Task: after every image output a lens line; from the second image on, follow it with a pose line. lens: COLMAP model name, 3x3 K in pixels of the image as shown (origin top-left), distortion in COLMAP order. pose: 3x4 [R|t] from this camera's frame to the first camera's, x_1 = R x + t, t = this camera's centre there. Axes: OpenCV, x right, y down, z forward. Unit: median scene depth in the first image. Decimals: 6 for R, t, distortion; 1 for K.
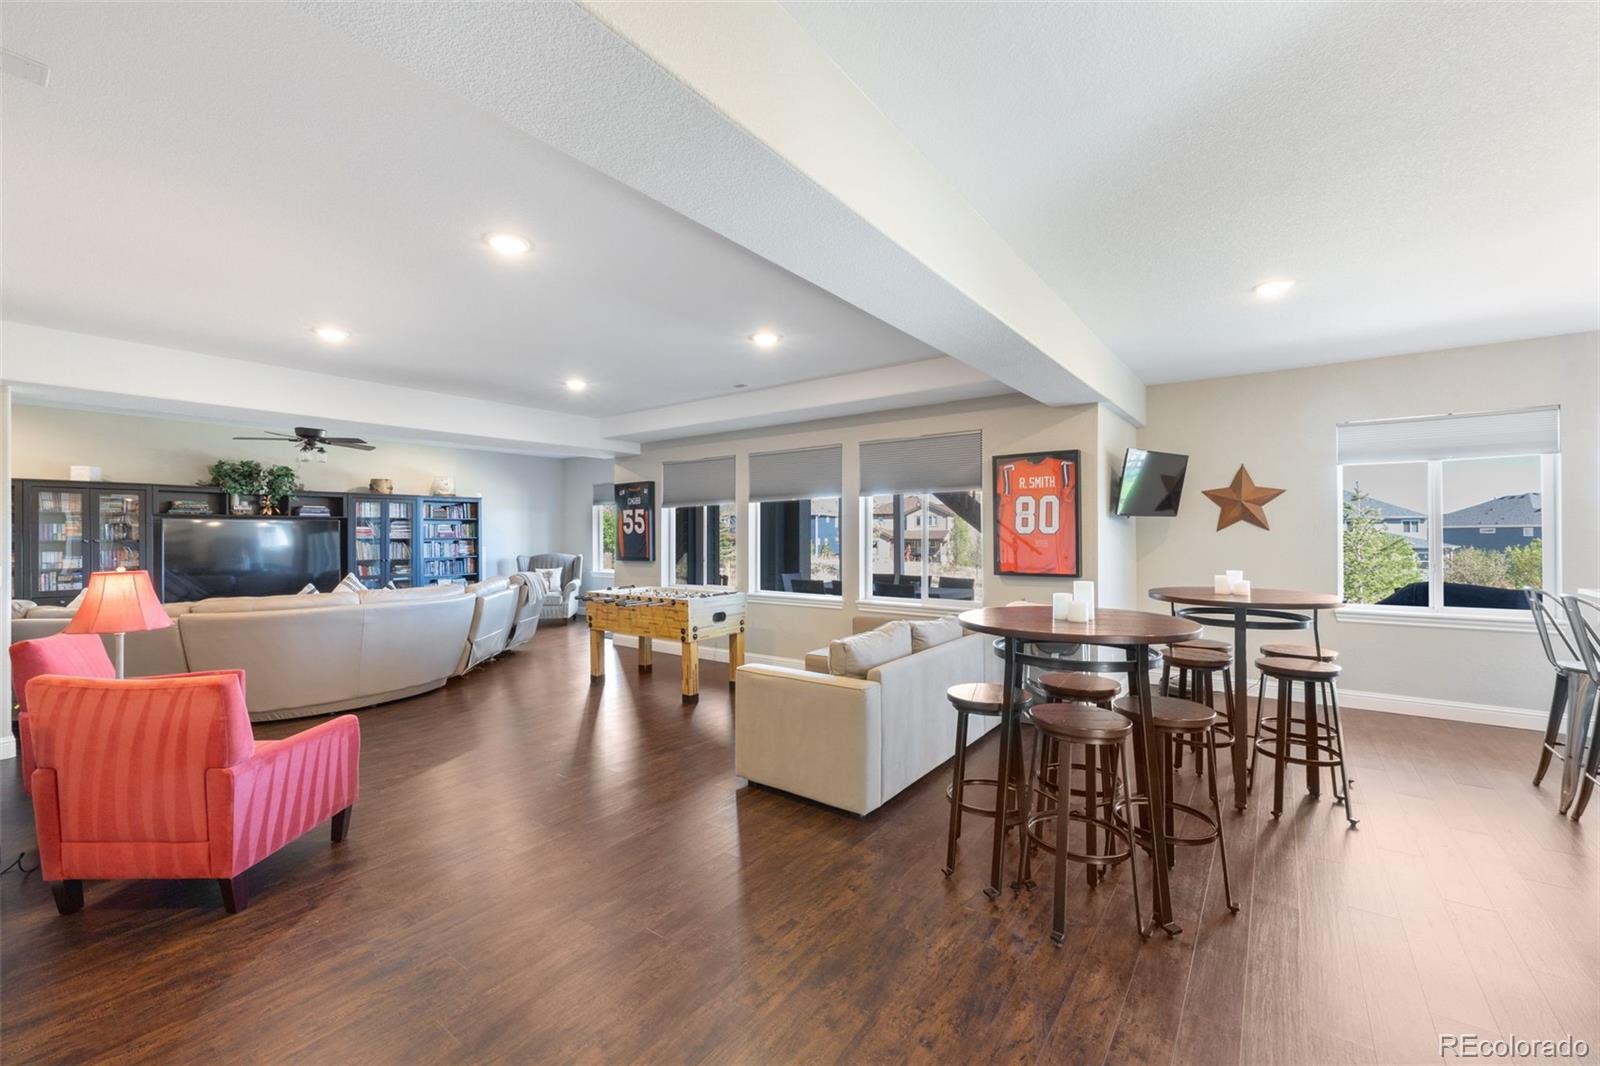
lens RADIAL K [[647.8, 0, 800.2], [0, 647.8, 524.0], [0, 0, 1]] dist [0.000996, 0.000044]
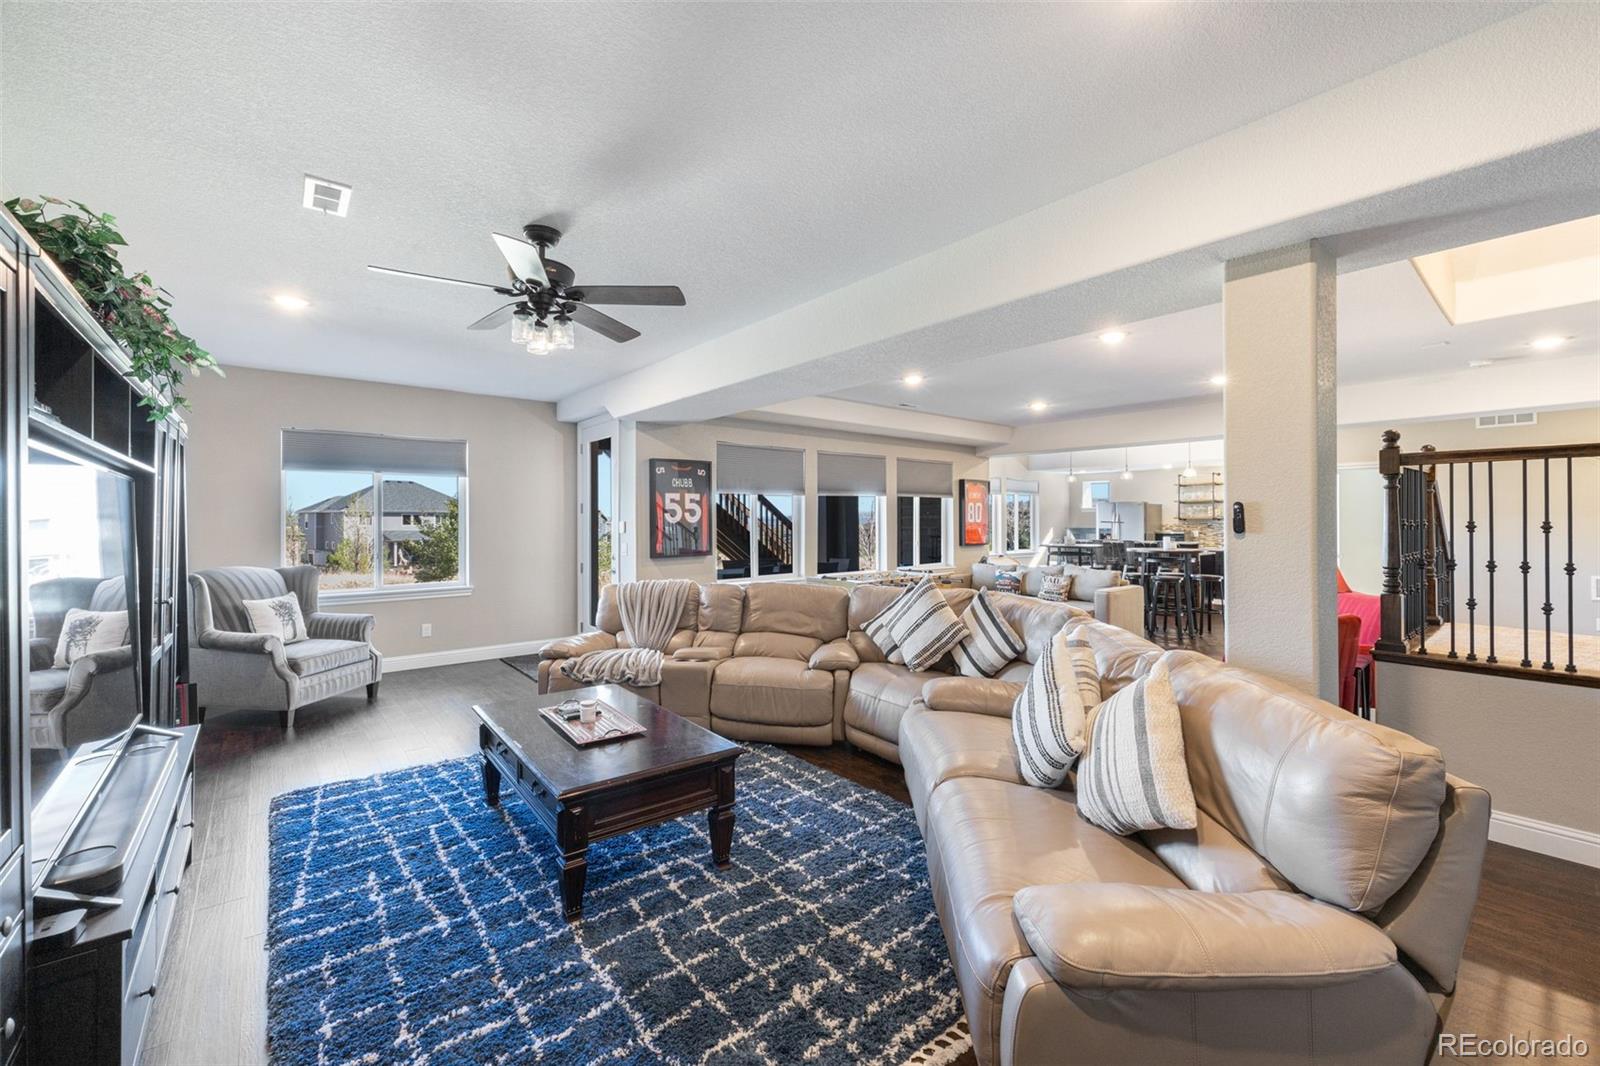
lens RADIAL K [[647.8, 0, 800.3], [0, 647.8, 531.7], [0, 0, 1]] dist [0.000996, 0.000044]
pose [[0.240873, 0.004209, 0.970548, -1.017287], [0.004604, 0.999974, -0.005479, 0.031026], [-0.970546, 0.005788, 0.240847, 0.673400]]
